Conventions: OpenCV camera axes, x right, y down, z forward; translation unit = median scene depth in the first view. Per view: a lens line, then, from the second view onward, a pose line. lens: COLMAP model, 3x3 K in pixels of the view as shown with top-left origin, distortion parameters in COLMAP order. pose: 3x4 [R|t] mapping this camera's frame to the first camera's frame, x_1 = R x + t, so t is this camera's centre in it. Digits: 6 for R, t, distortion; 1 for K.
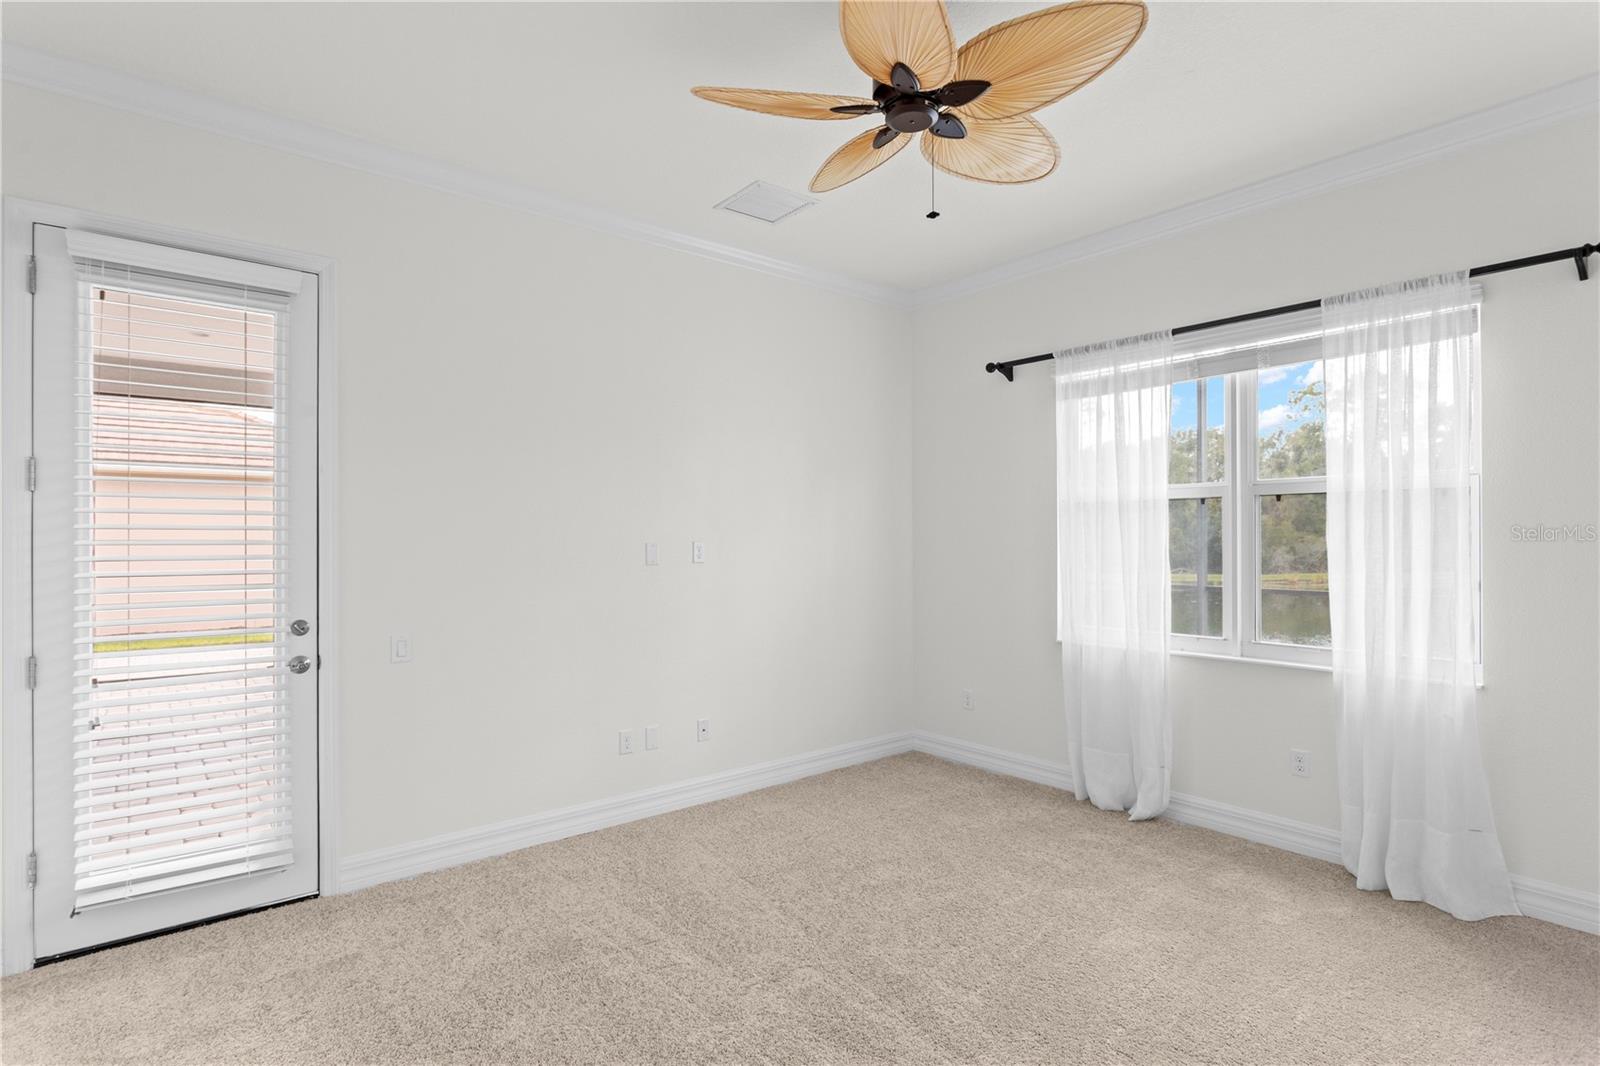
lens RADIAL K [[800.5, 0, 806.2], [0, 800.5, 538.9], [0, 0, 1]] dist [-0.014821, 0.008093]
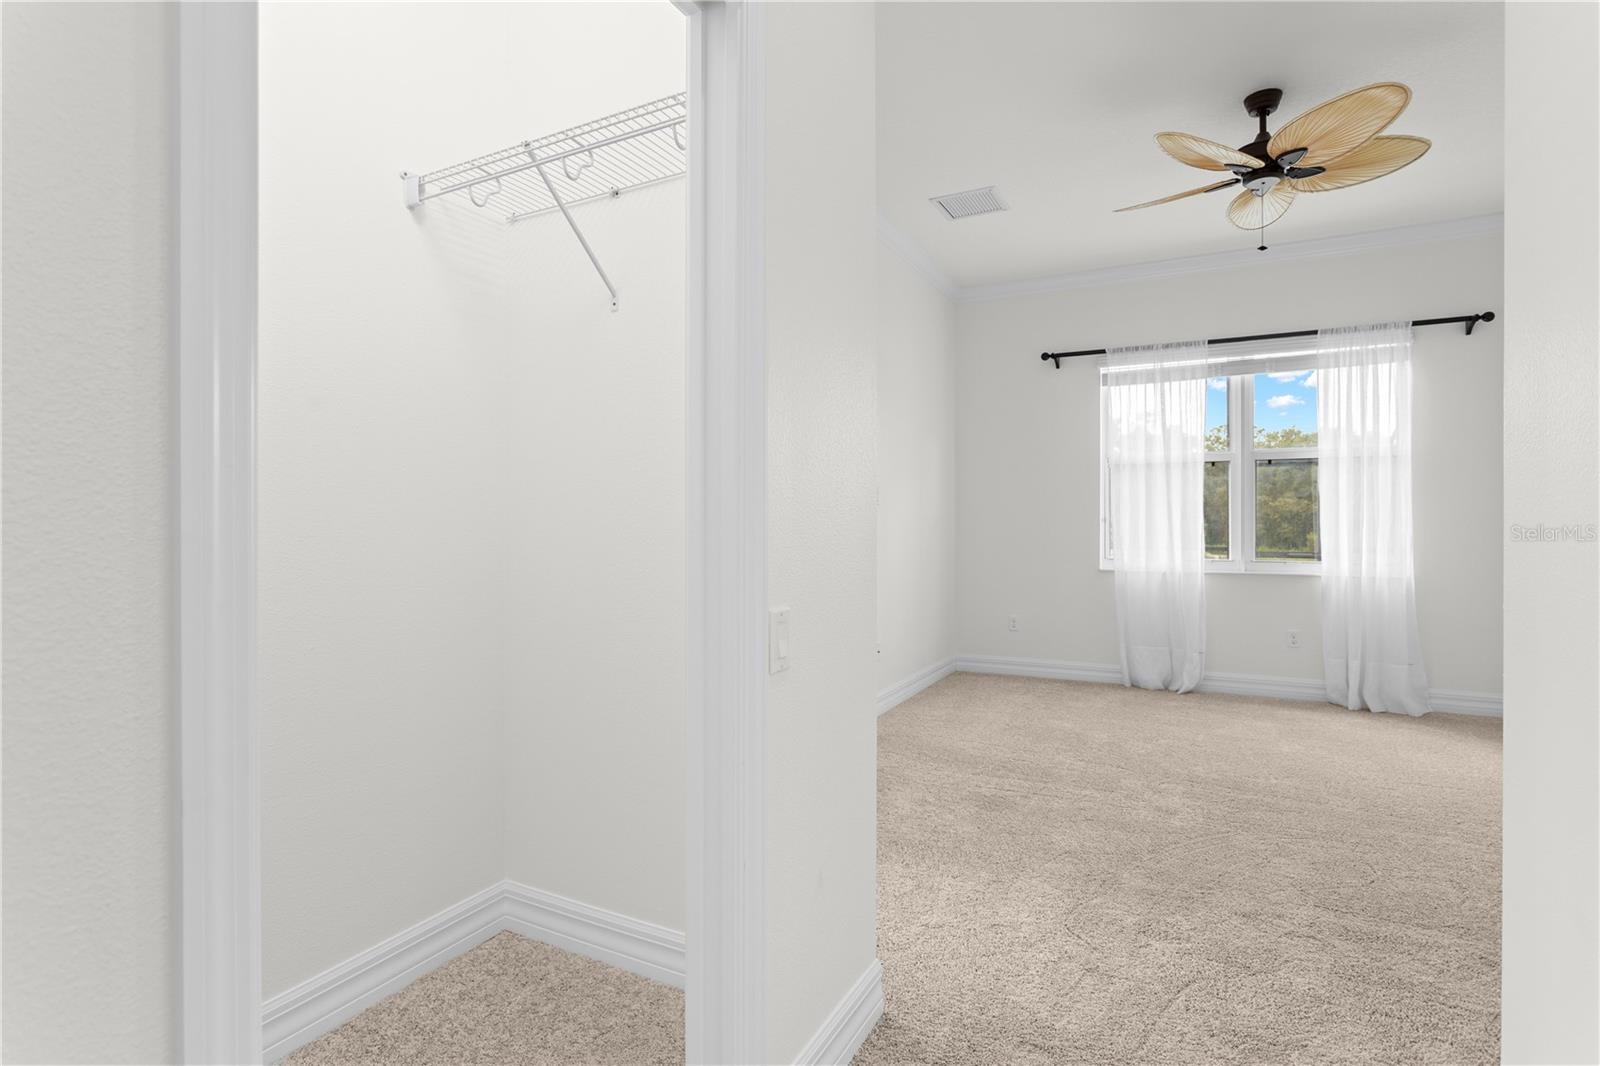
lens RADIAL K [[800.5, 0, 790.5], [0, 800.5, 529.1], [0, 0, 1]] dist [-0.014821, 0.008093]
pose [[0.918067, 0.000735, 0.396425, -0.786653], [-0.001681, 0.999997, 0.002038, 0.070013], [-0.396422, -0.002537, 0.918065, 0.001429]]
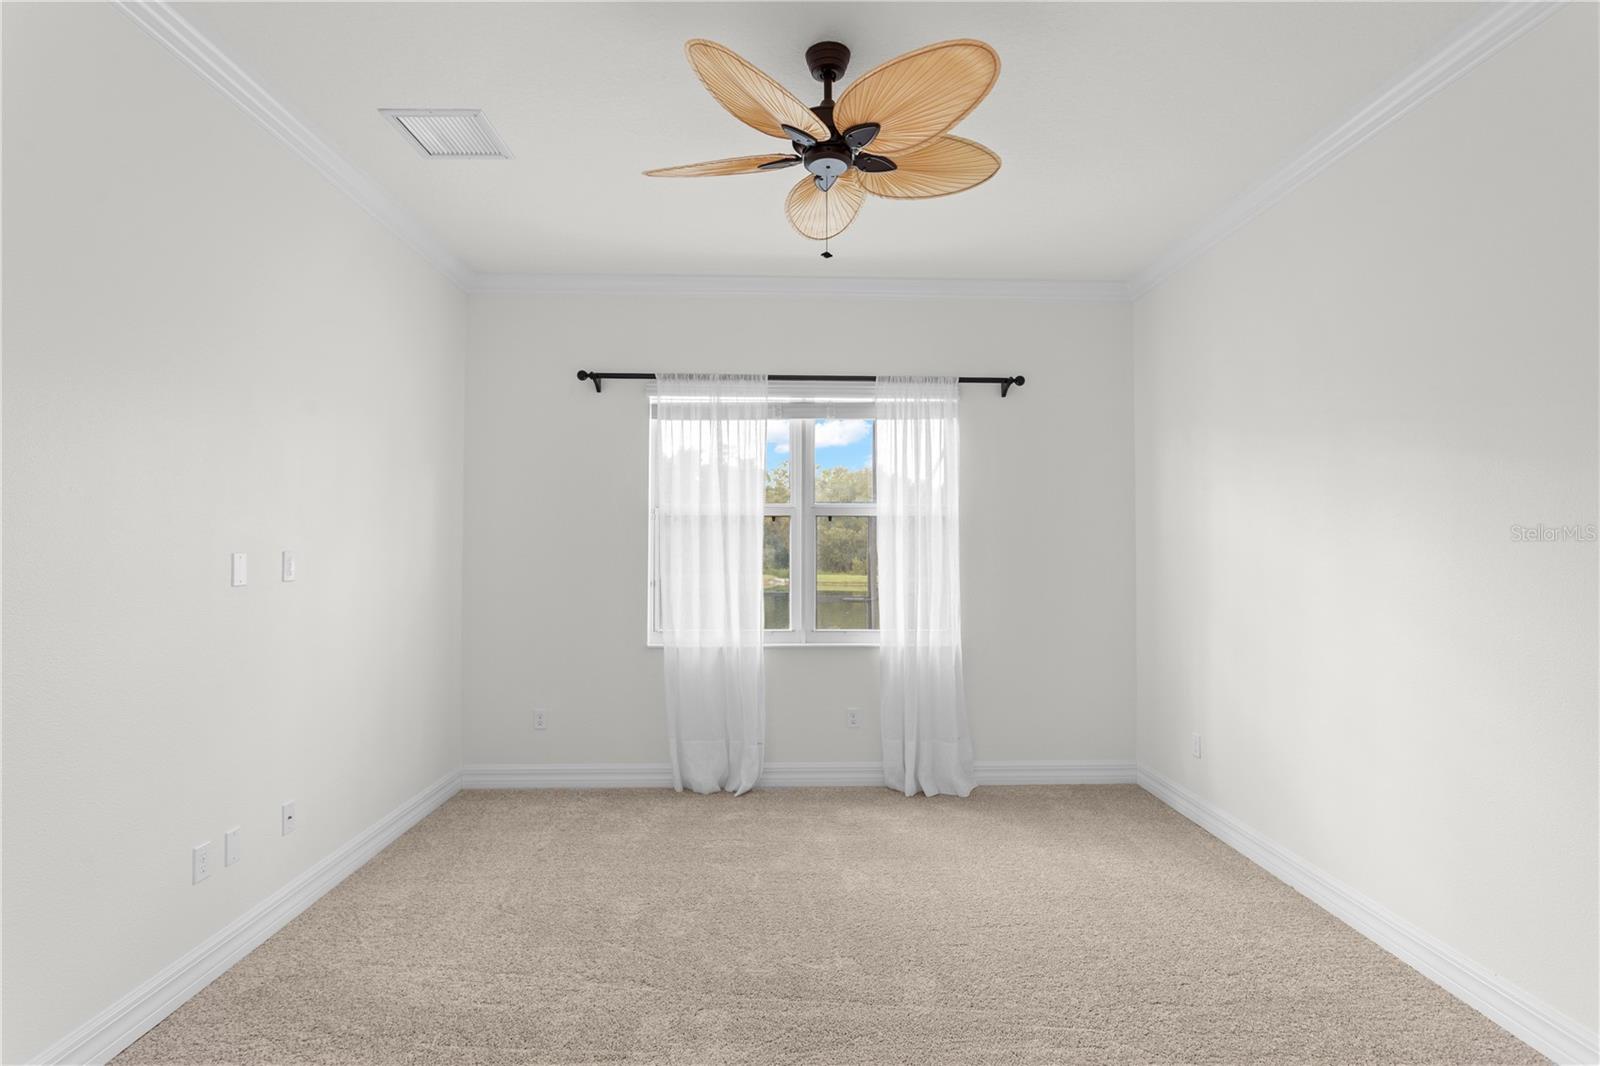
lens RADIAL K [[800.5, 0, 798.0], [0, 800.5, 528.3], [0, 0, 1]] dist [-0.014821, 0.008093]
pose [[0.608769, 0.023623, 0.792996, -0.473641], [-0.003236, 0.999622, -0.027293, 0.000910], [-0.793341, 0.014049, 0.608616, 0.237515]]
